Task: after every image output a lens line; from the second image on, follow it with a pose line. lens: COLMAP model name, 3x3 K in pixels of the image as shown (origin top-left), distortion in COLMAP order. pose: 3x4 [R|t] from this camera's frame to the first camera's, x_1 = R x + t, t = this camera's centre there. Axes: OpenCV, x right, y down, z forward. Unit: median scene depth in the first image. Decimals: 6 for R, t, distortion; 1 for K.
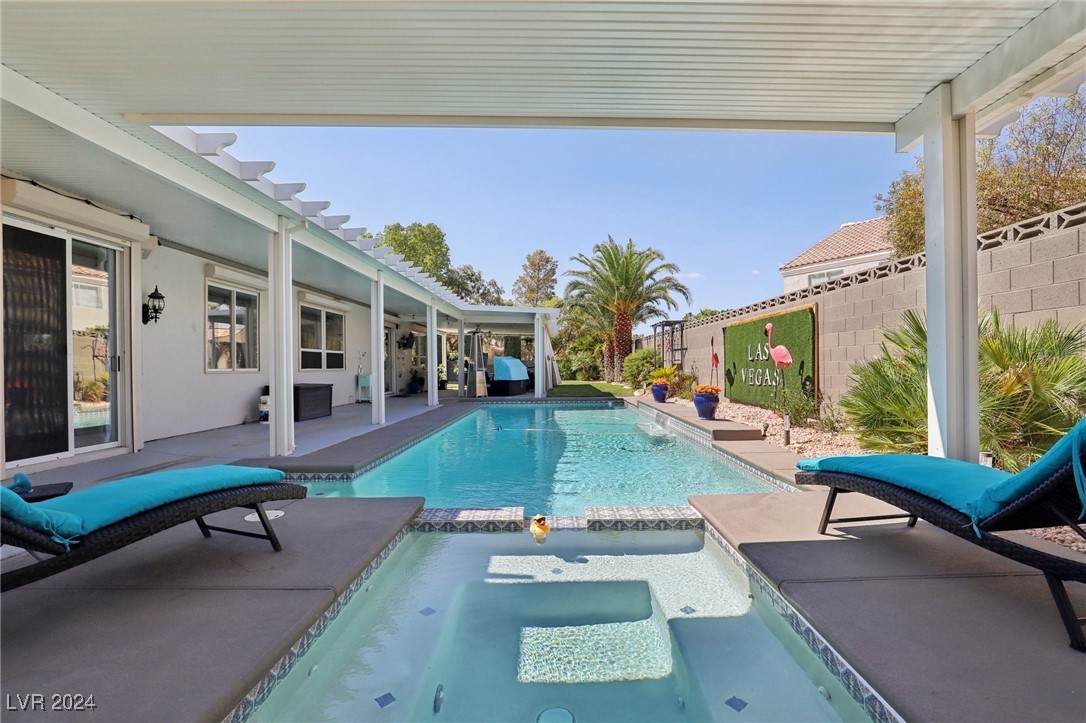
lens RADIAL K [[517.0, 0, 535.4], [0, 517.0, 366.2], [0, 0, 1]] dist [-0.018900, 0.001259]
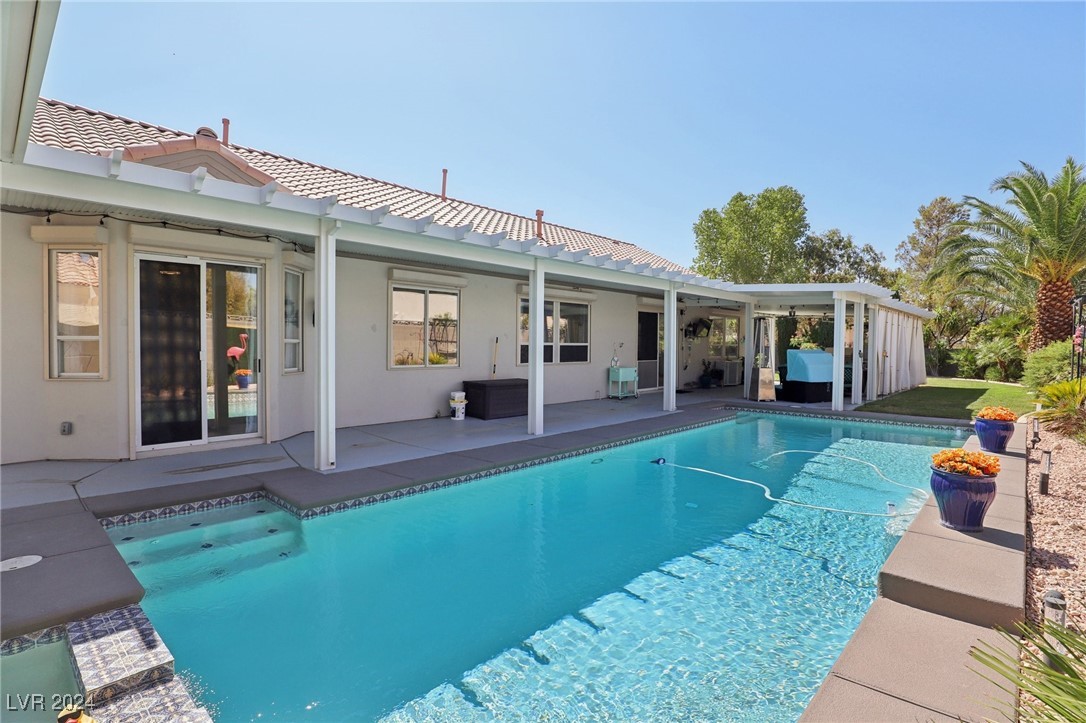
lens RADIAL K [[526.0, 0, 546.9], [0, 526.0, 352.0], [0, 0, 1]] dist [-0.023887, -0.000123]
pose [[0.759562, 0.028008, -0.649831, 0.156192], [-0.018711, 0.999600, 0.021213, -0.025551], [0.650165, -0.003954, 0.759782, 0.181626]]
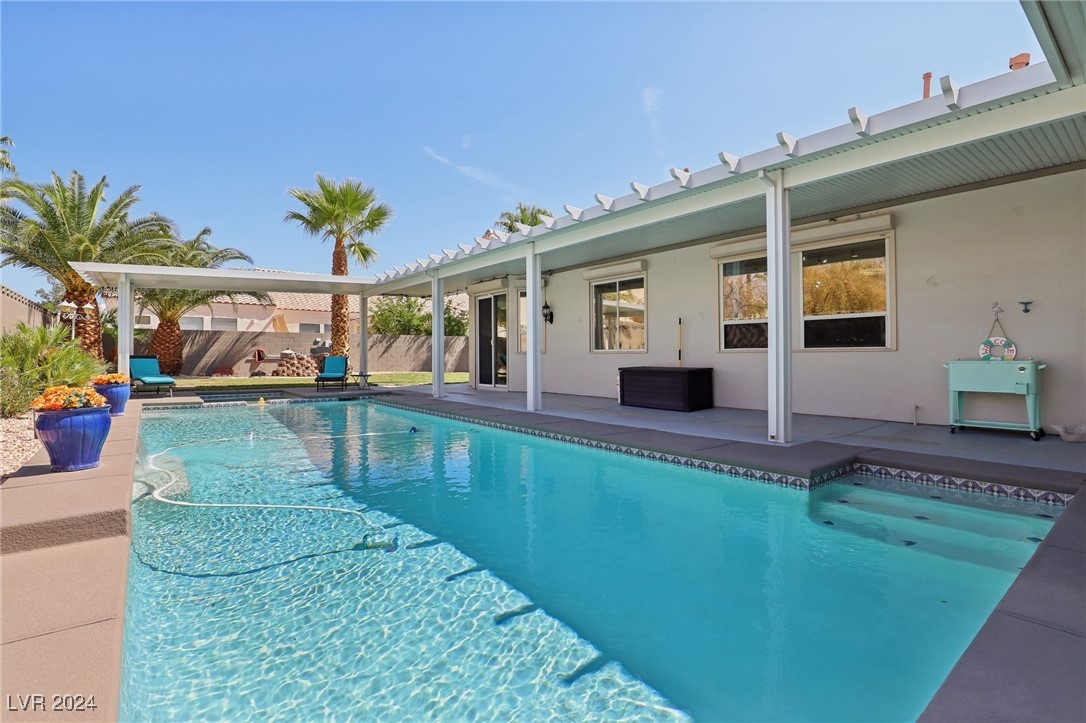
lens RADIAL K [[517.0, 0, 547.2], [0, 517.0, 357.6], [0, 0, 1]] dist [-0.018900, 0.001259]
pose [[-0.754014, 0.030403, -0.656154, 0.153538], [0.023089, 0.999538, 0.019782, -0.001763], [0.656453, -0.000234, -0.754367, 0.932405]]
